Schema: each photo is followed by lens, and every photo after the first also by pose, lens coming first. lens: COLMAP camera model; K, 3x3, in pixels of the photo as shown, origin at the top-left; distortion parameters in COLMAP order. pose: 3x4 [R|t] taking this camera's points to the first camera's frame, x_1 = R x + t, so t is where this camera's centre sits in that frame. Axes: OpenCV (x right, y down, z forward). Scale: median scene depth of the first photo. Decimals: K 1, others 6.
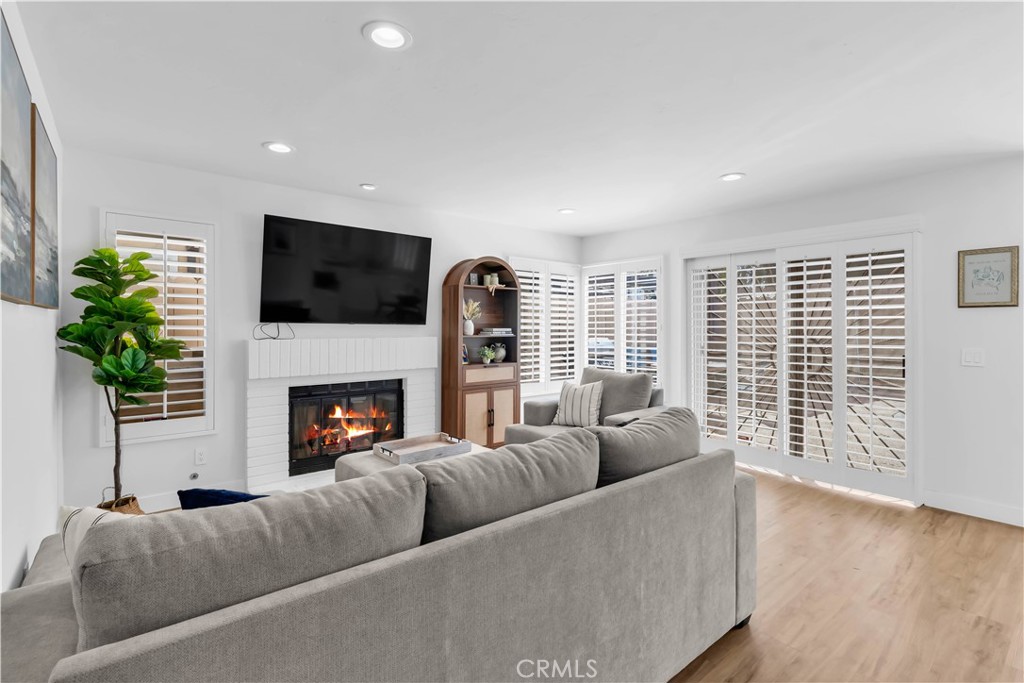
lens RADIAL K [[475.3, 0, 498.9], [0, 475.3, 317.8], [0, 0, 1]] dist [0.002818, -0.000641]
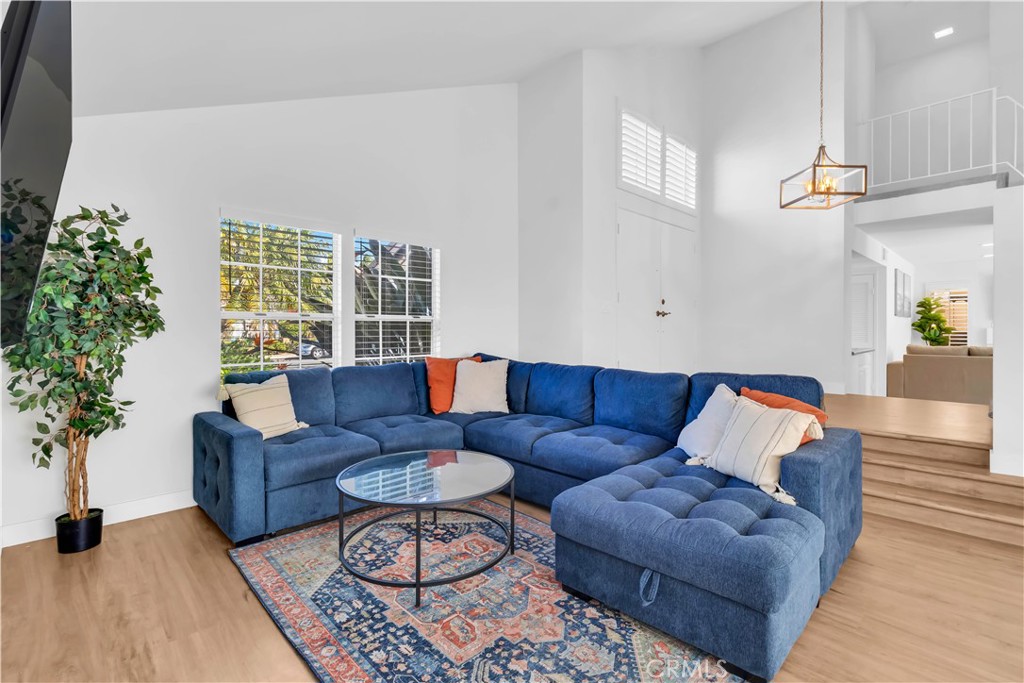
lens RADIAL K [[475.3, 0, 507.0], [0, 475.3, 340.7], [0, 0, 1]] dist [0.002818, -0.000641]
pose [[0.100280, 0.013069, -0.994873, 2.027703], [0.013224, 0.999808, 0.014467, 0.054802], [0.994871, -0.014607, 0.100088, -2.074612]]
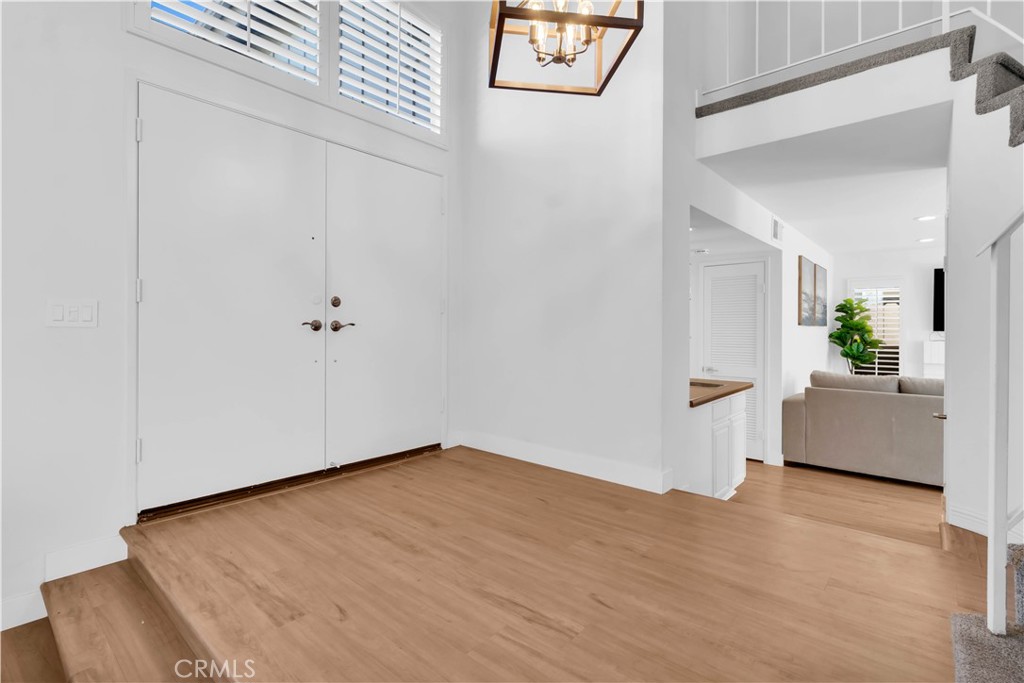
lens RADIAL K [[475.3, 0, 515.8], [0, 475.3, 334.4], [0, 0, 1]] dist [0.002818, -0.000641]
pose [[0.186392, 0.003903, -0.982468, 1.137457], [0.010892, 0.999922, 0.006039, -0.006421], [0.982415, -0.011826, 0.186335, -1.007773]]
